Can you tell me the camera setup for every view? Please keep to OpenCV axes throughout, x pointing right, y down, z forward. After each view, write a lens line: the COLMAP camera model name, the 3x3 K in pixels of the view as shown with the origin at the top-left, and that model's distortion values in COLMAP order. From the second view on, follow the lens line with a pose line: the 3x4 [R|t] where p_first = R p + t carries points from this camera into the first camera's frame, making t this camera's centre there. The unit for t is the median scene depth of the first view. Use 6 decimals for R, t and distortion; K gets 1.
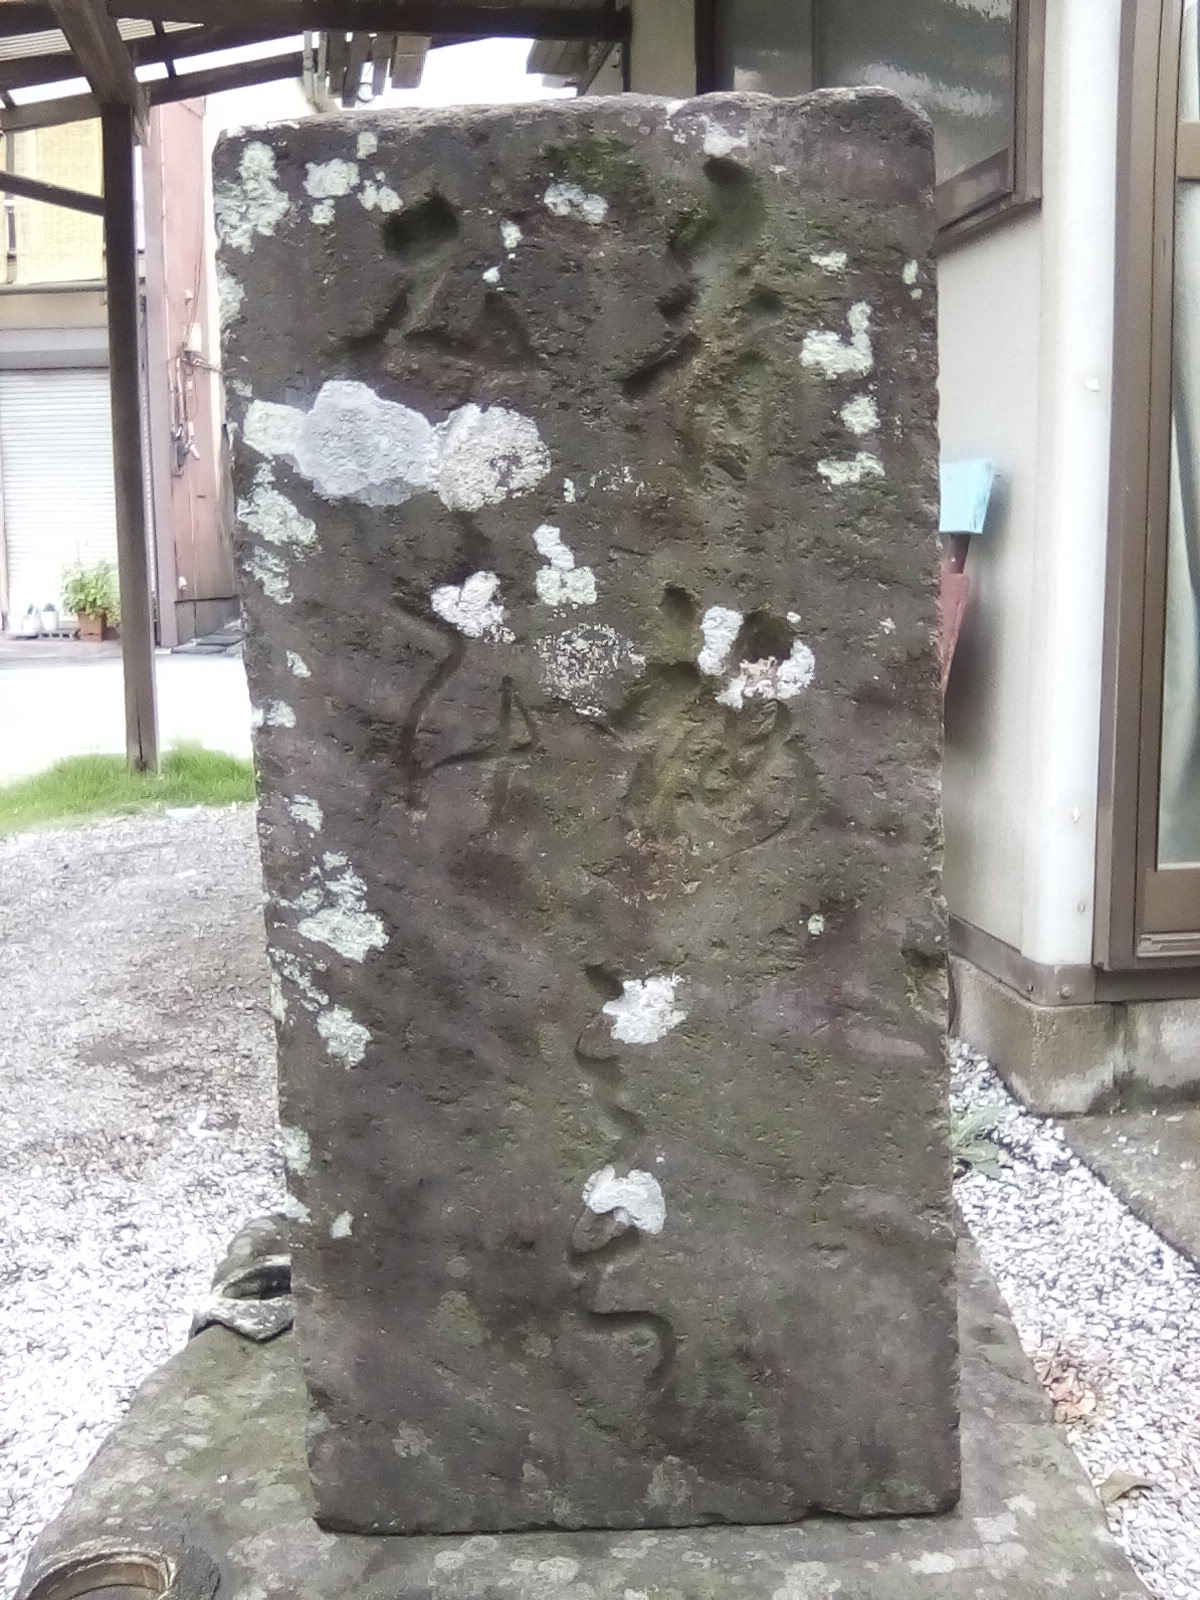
lens RADIAL K [[1674.9, 0, 600.0], [0, 1674.9, 800.0], [0, 0, 1]] dist [0.140944, -0.624053]
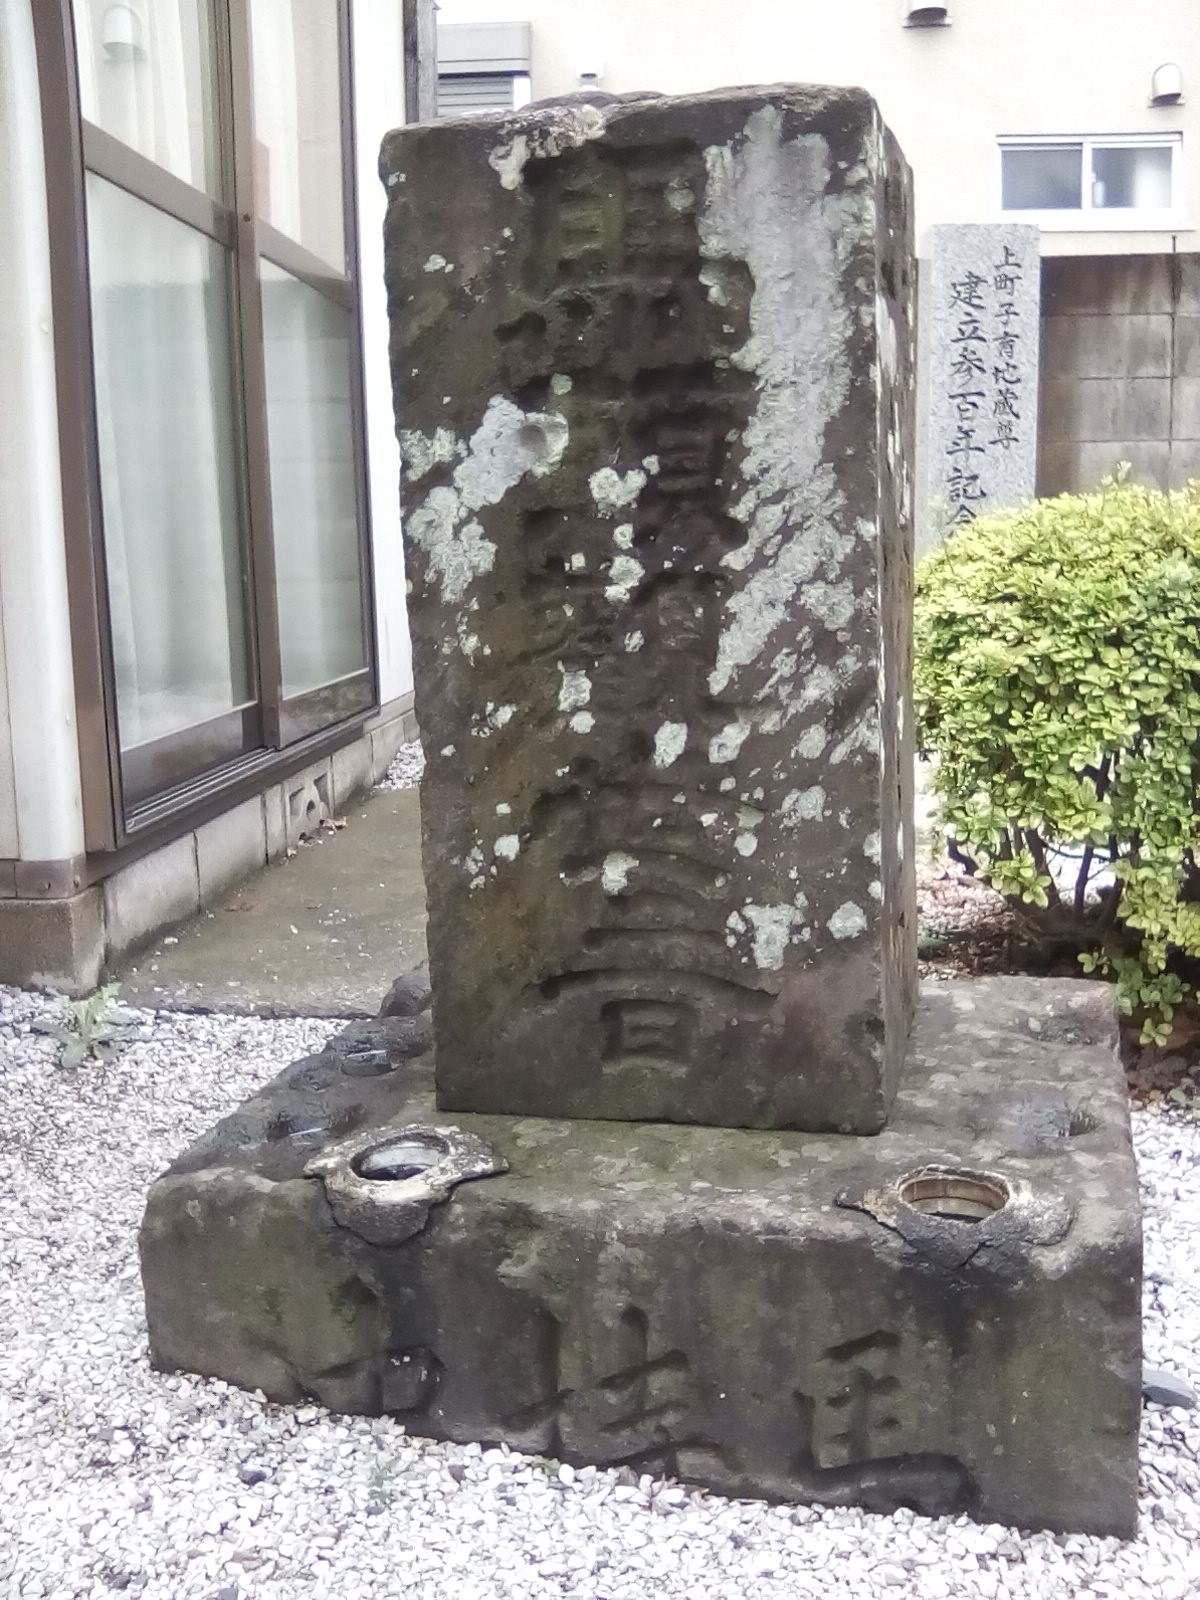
lens RADIAL K [[1674.9, 0, 600.0], [0, 1674.9, 800.0], [0, 0, 1]] dist [0.140944, -0.624053]
pose [[0.229404, -0.137188, 0.963615, -0.766193], [0.154821, 0.982556, 0.103027, 0.003357], [-0.960939, 0.125553, 0.246642, 0.446853]]
